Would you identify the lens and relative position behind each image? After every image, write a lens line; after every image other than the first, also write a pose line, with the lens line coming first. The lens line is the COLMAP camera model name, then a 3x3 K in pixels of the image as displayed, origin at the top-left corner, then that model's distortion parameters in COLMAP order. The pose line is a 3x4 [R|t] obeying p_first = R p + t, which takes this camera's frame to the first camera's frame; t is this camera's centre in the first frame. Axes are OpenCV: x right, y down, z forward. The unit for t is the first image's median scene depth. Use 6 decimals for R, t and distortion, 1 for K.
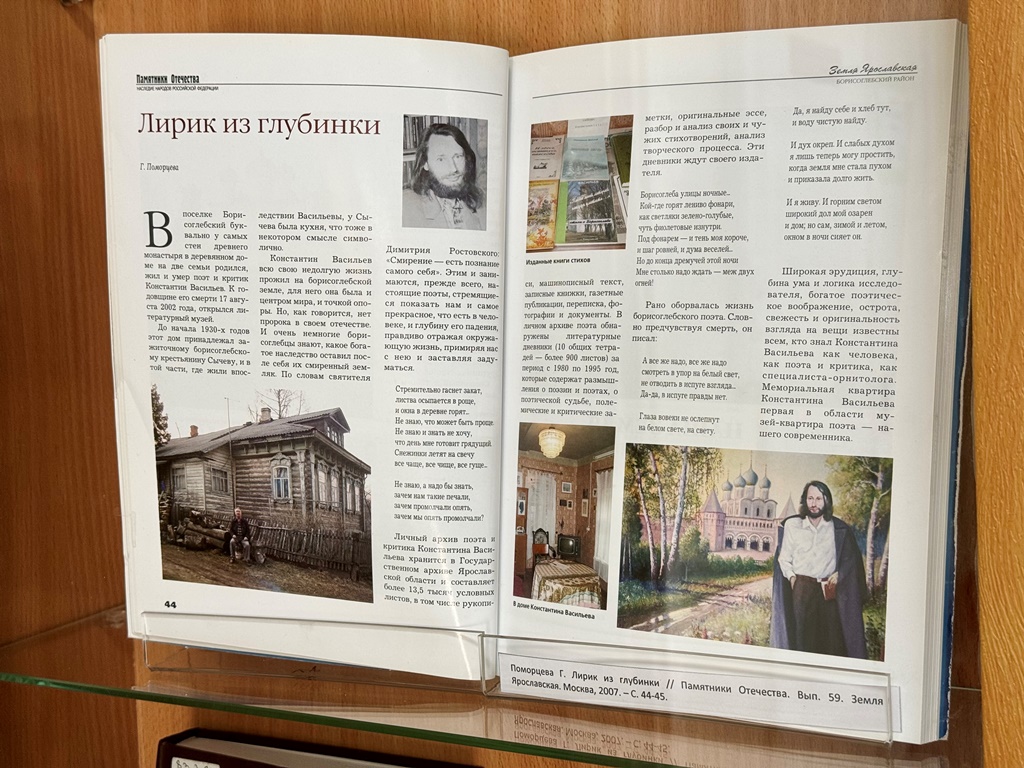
lens RADIAL K [[1424.2, 0, 512.0], [0, 1424.2, 384.0], [0, 0, 1]] dist [0.161900, -0.061710]
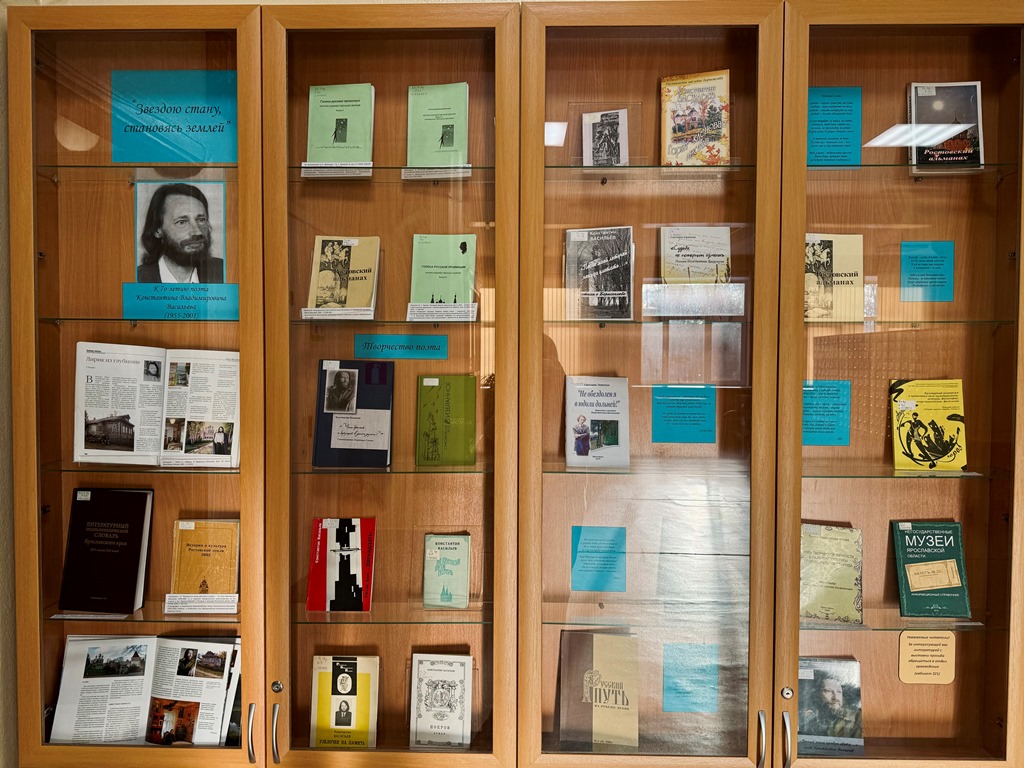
lens RADIAL K [[725.9, 0, 512.0], [0, 725.9, 384.0], [0, 0, 1]] dist [0.087602, -0.147349]
pose [[0.887895, 0.032565, 0.458892, -0.113129], [-0.006352, 0.998264, -0.058552, 0.055660], [-0.460002, 0.049073, 0.886561, -2.092254]]
